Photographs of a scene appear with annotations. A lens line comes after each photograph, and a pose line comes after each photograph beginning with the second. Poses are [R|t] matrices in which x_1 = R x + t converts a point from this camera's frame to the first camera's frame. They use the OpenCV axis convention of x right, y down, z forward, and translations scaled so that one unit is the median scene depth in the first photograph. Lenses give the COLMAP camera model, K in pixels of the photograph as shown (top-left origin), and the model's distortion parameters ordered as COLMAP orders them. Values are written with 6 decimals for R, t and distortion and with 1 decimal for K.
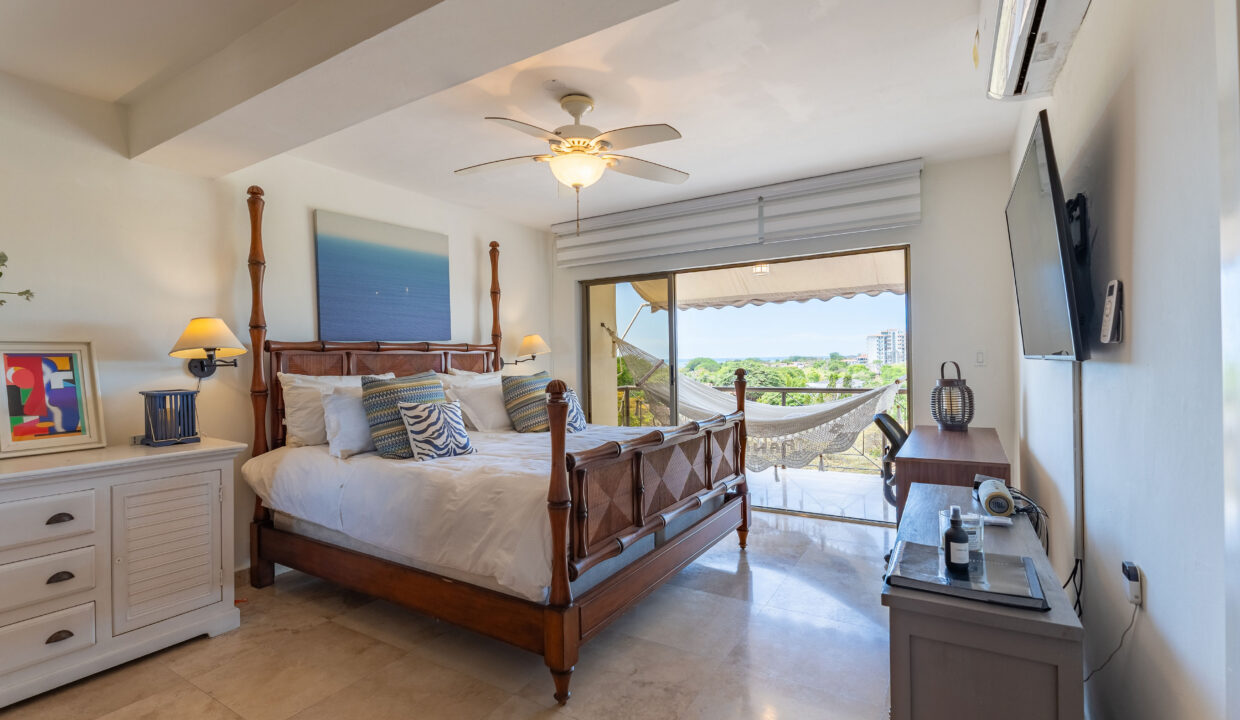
lens RADIAL K [[555.5, 0, 616.7], [0, 555.5, 359.7], [0, 0, 1]] dist [-0.000171, 0.000099]
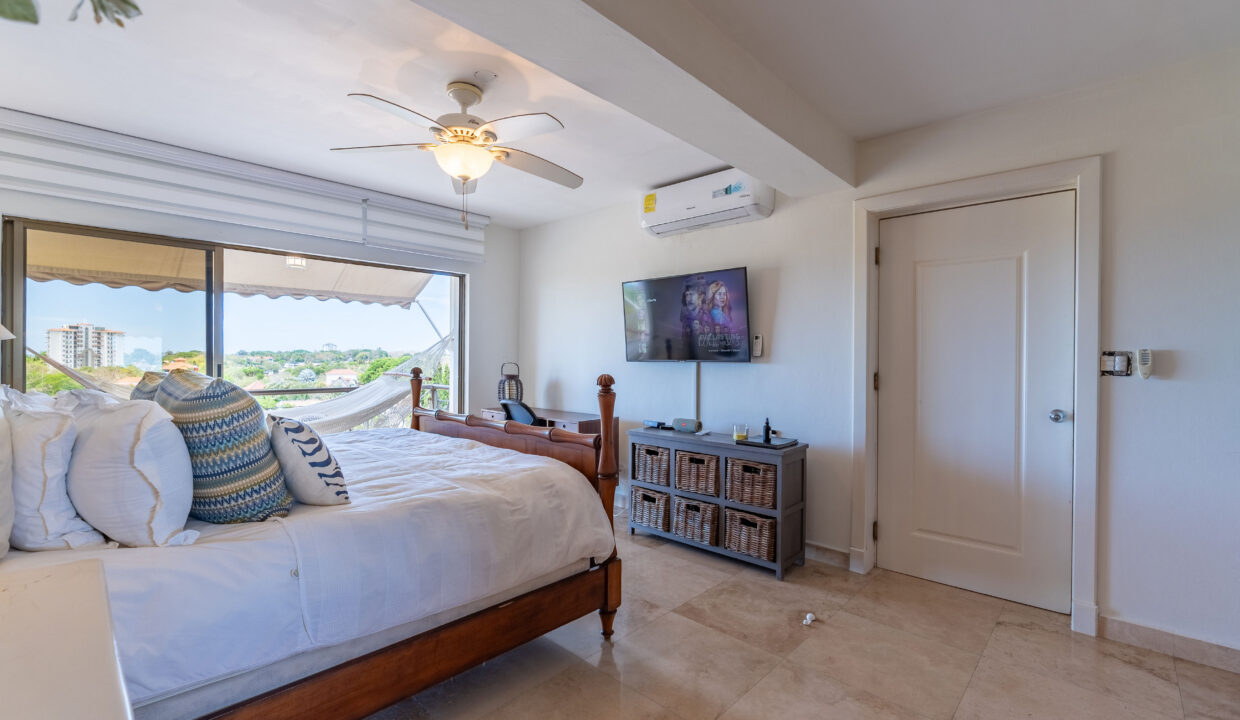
lens RADIAL K [[528.7, 0, 620.0], [0, 528.7, 361.8], [0, 0, 1]] dist [-0.016736, -0.000114]
pose [[0.197360, 0.012443, 0.980252, -0.512259], [-0.010932, 0.999885, -0.010492, 0.008184], [-0.980270, -0.008646, 0.197474, 0.307965]]
